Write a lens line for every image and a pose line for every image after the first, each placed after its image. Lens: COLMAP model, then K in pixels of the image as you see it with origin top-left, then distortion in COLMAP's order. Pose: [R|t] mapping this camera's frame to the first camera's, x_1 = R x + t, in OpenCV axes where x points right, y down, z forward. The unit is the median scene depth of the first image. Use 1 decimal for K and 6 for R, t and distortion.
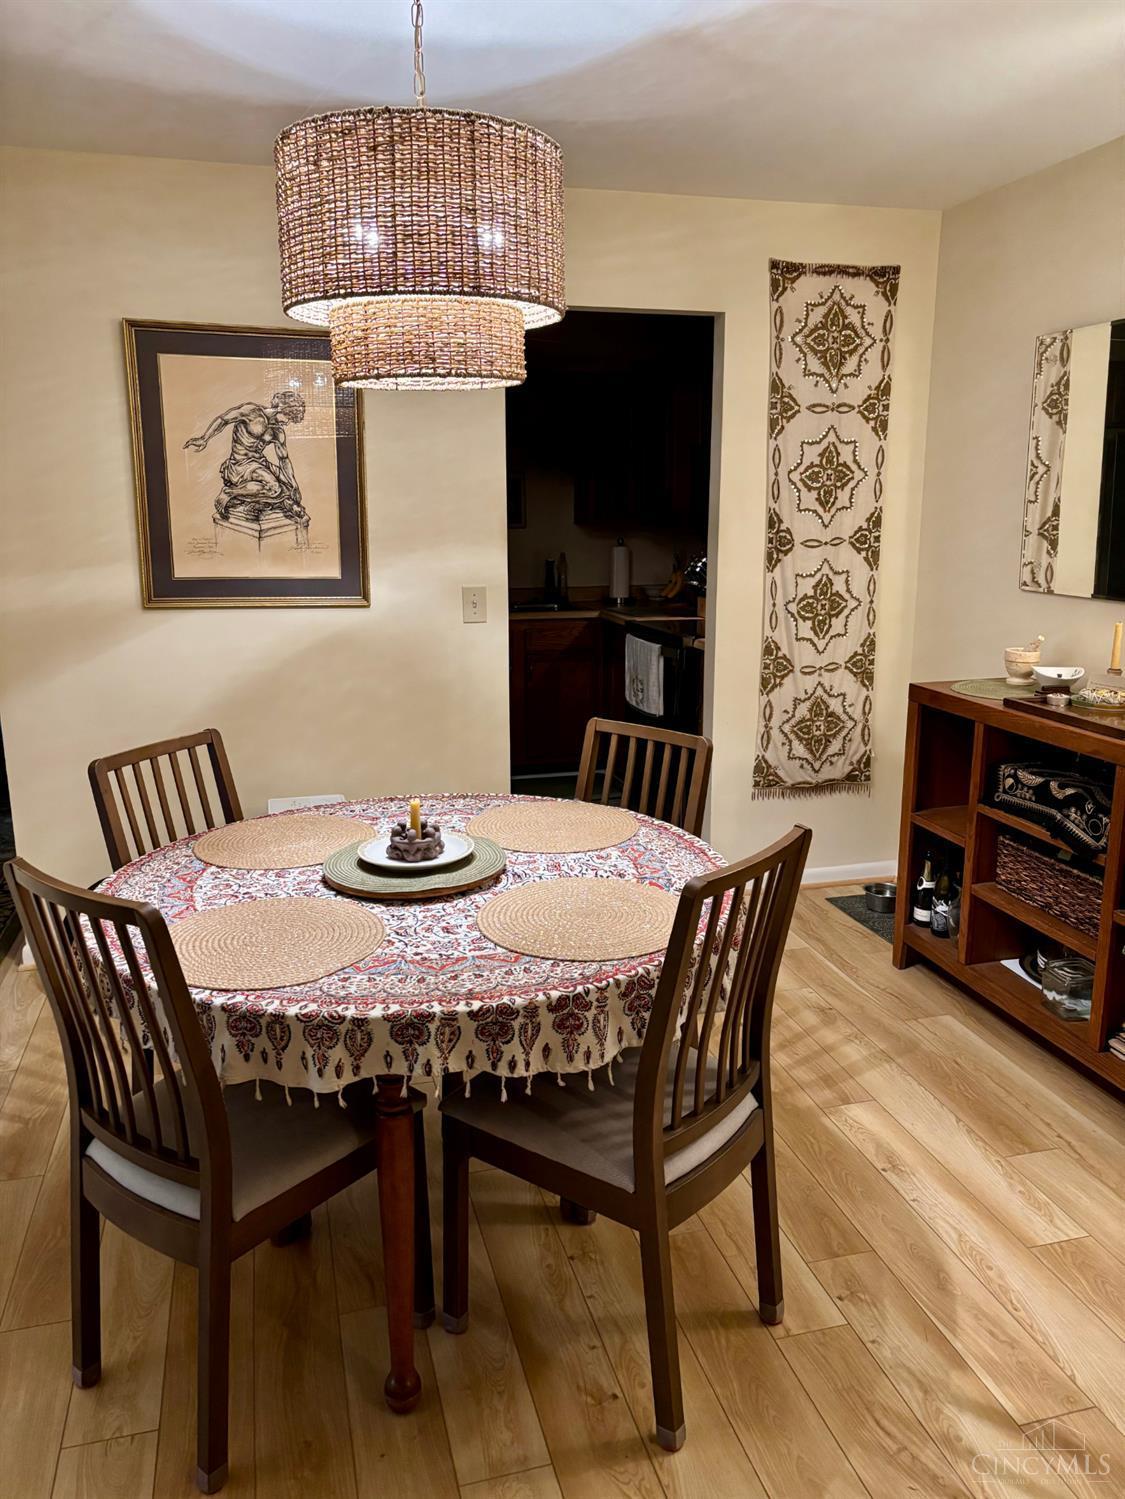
lens RADIAL K [[1122.5, 0, 562.1], [0, 1122.5, 738.2], [0, 0, 1]] dist [0.037902, -0.006494]
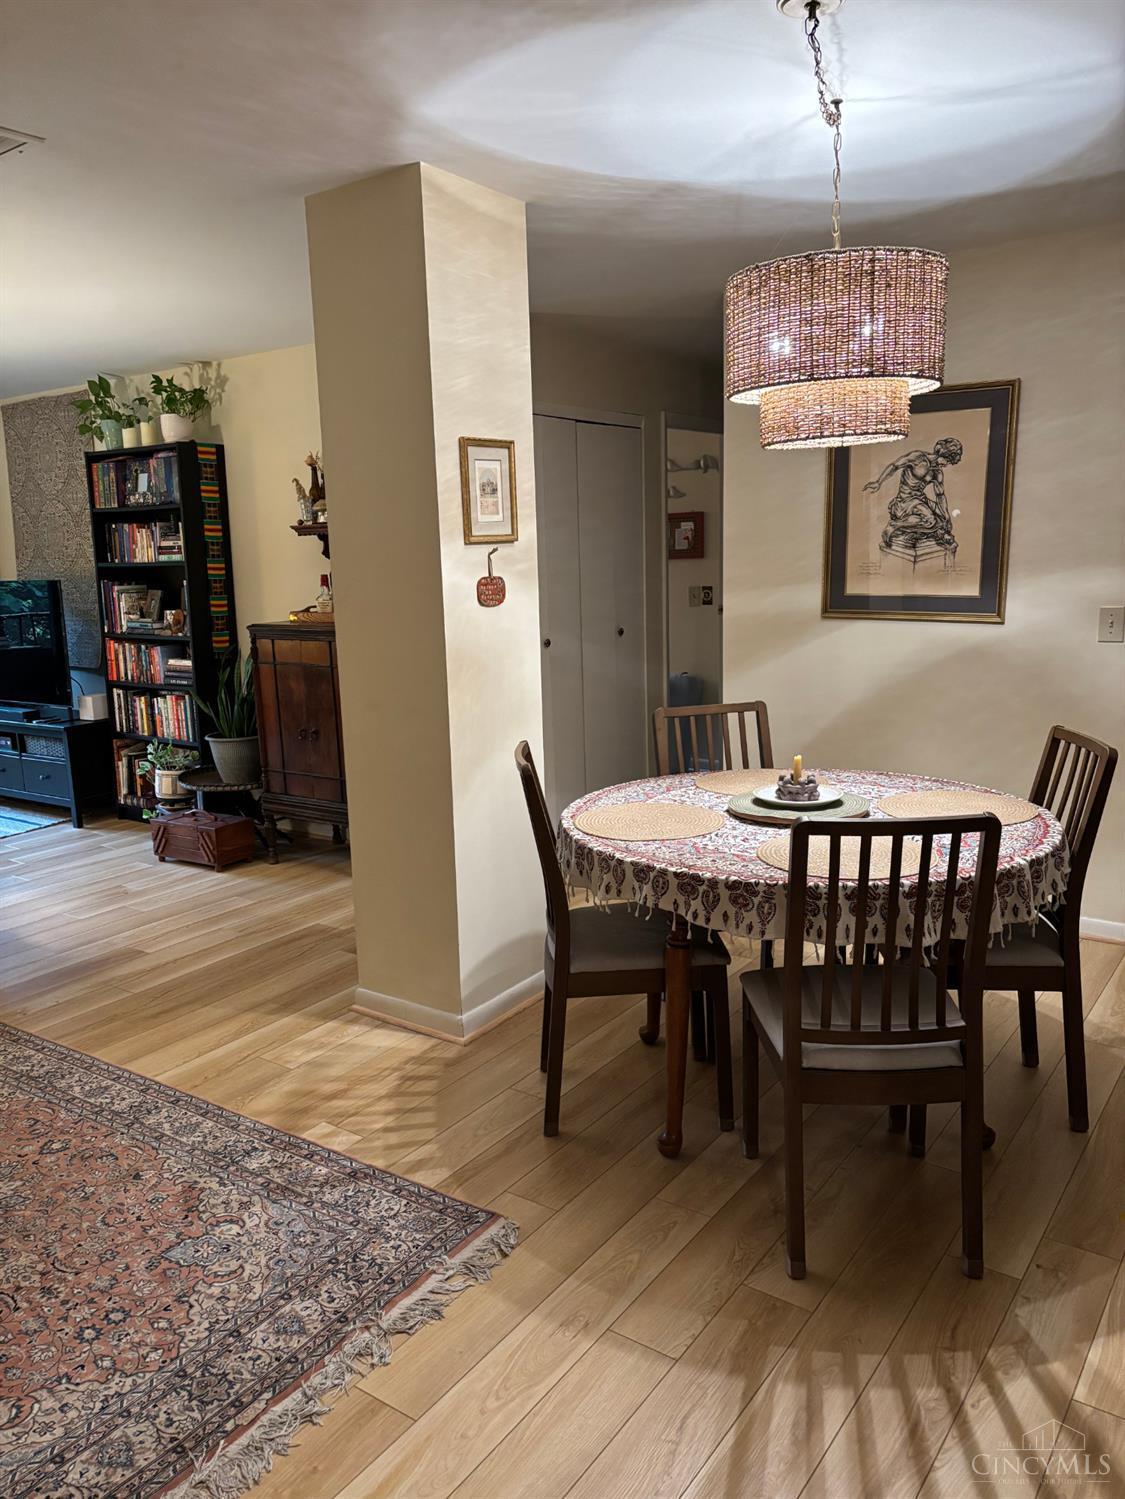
lens RADIAL K [[1122.5, 0, 556.6], [0, 1122.5, 754.7], [0, 0, 1]] dist [0.037902, -0.006494]
pose [[0.631835, 0.130457, -0.764045, 0.694182], [-0.140737, 0.988658, 0.052425, 0.023617], [0.762219, 0.074406, 0.643029, -0.069613]]
